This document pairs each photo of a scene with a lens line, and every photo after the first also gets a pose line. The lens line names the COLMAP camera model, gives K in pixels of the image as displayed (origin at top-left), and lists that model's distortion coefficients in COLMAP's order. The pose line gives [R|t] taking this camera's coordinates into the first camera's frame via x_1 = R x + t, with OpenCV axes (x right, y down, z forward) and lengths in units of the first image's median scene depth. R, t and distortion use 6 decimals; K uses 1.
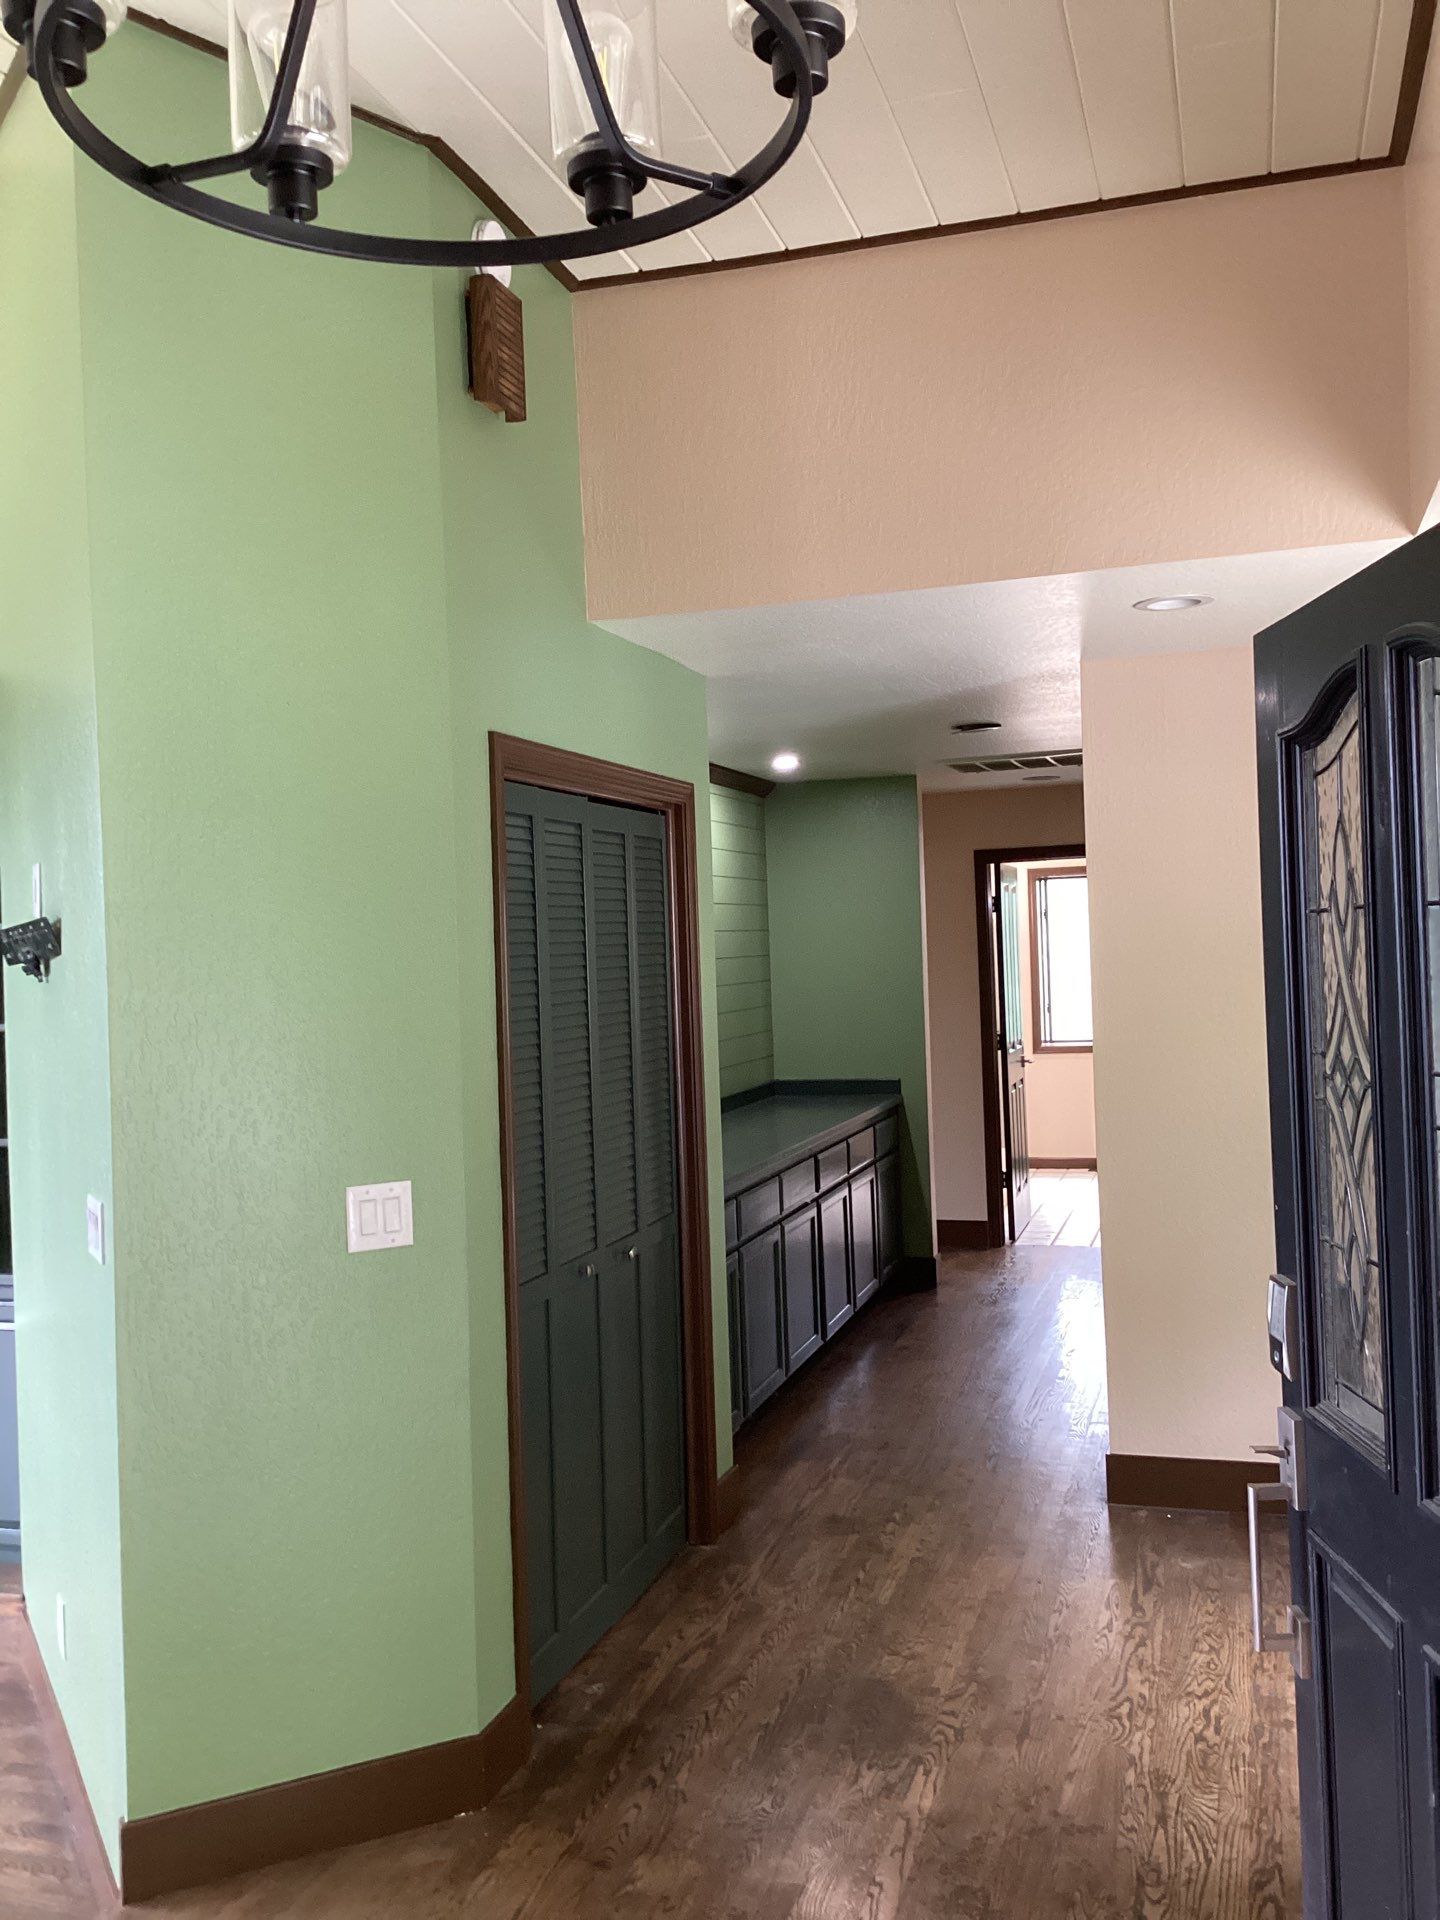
lens RADIAL K [[1757.2, 0, 720.6], [0, 1757.2, 957.9], [0, 0, 1]] dist [0.129063, 0.000000]
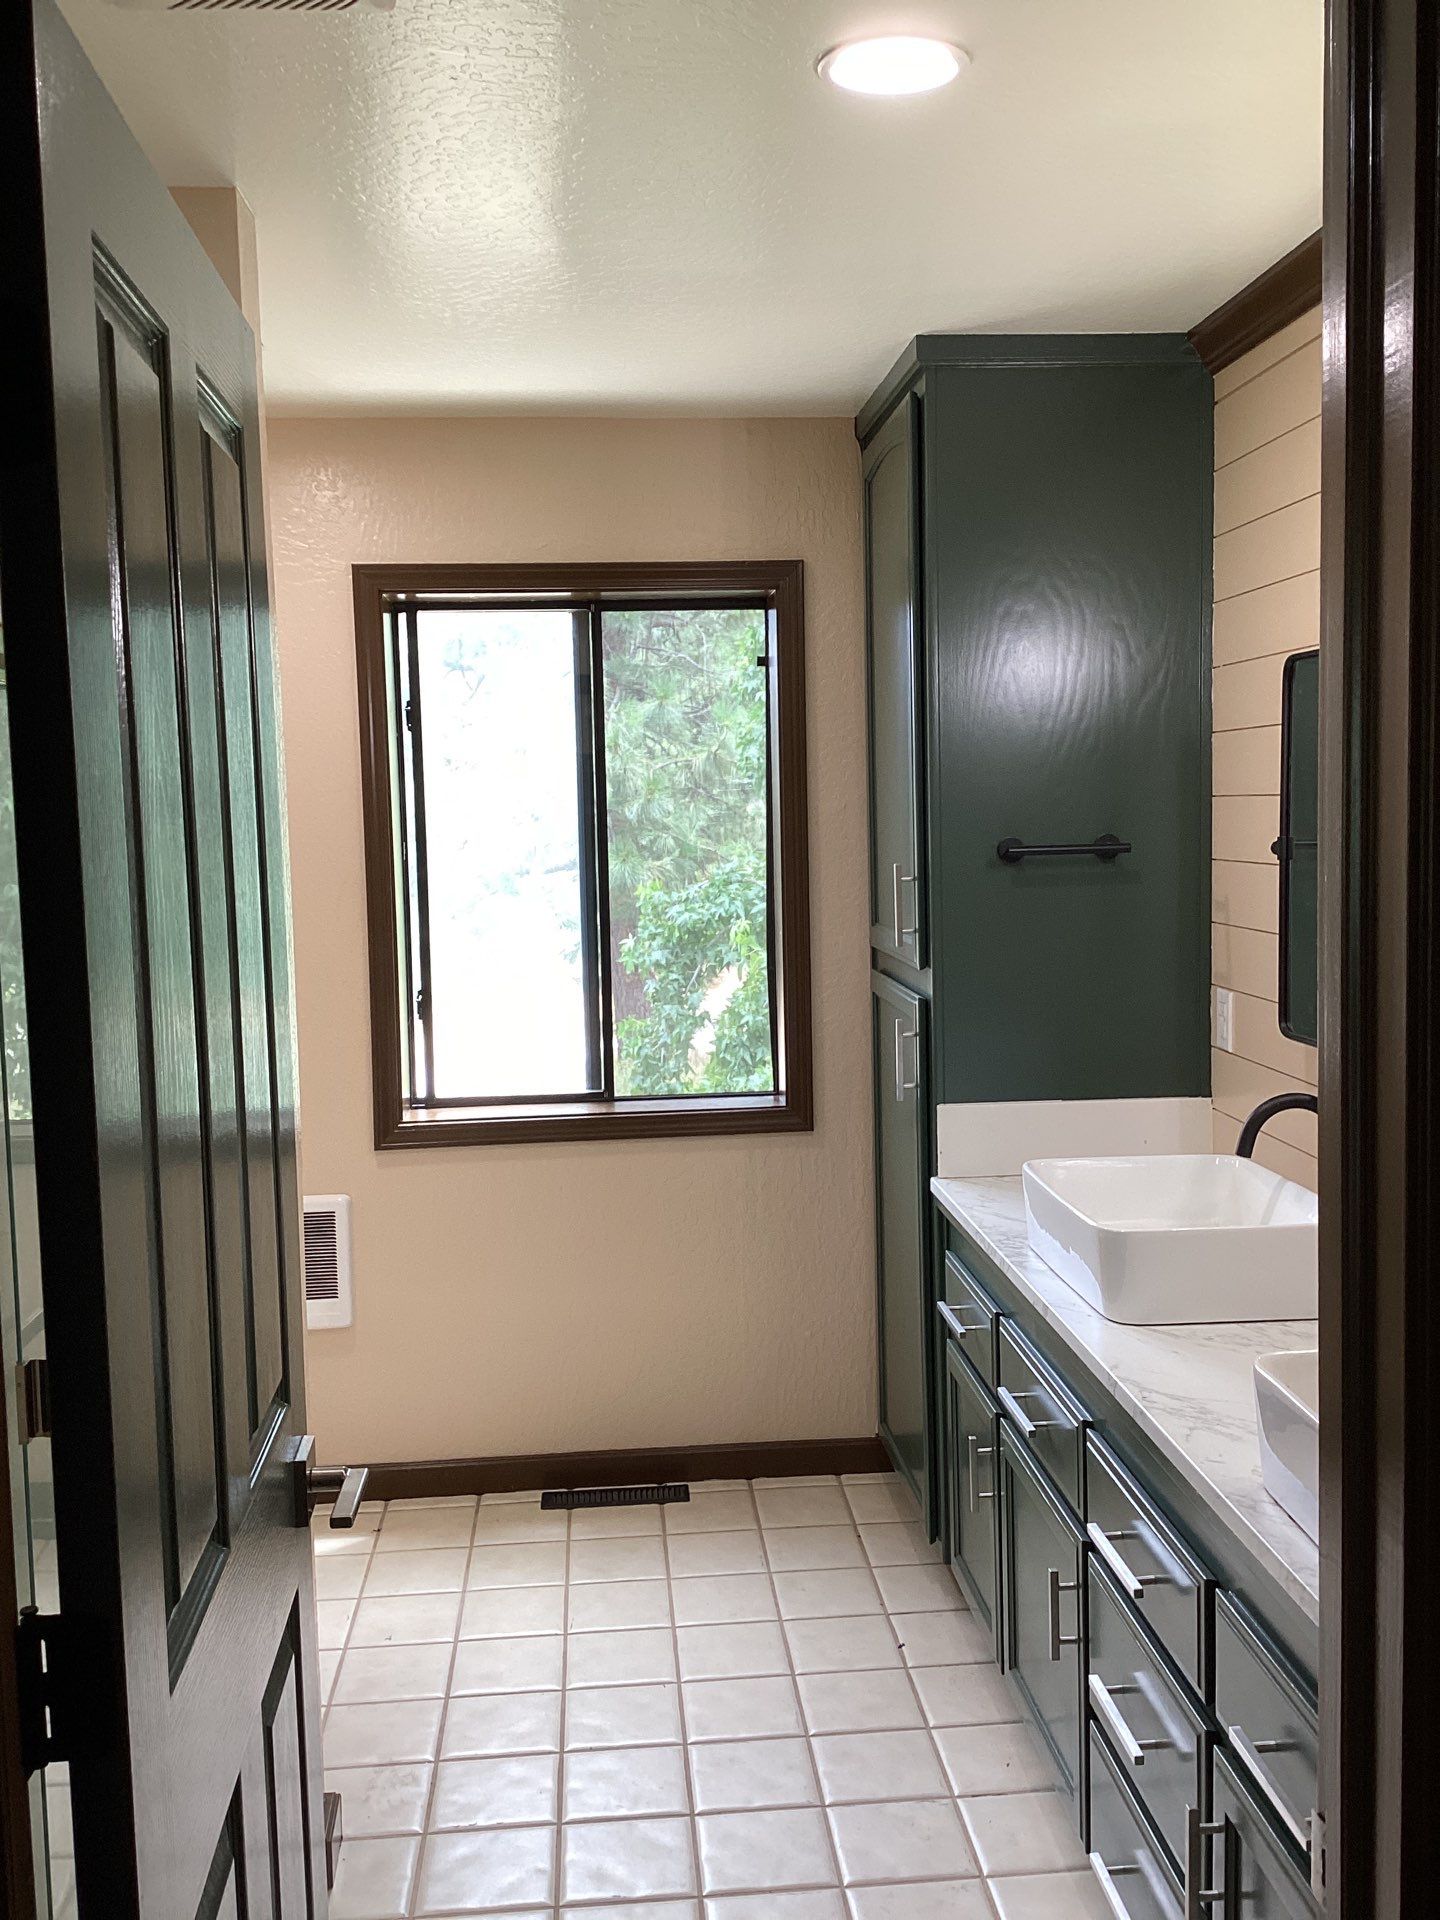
lens RADIAL K [[1757.2, 0, 720.7], [0, 1757.2, 960.4], [0, 0, 1]] dist [0.129063, 0.000000]
pose [[0.935181, -0.018797, 0.353670, 0.120902], [-0.008765, 0.997056, 0.076170, -0.005346], [-0.354061, -0.074333, 0.932264, 0.671778]]
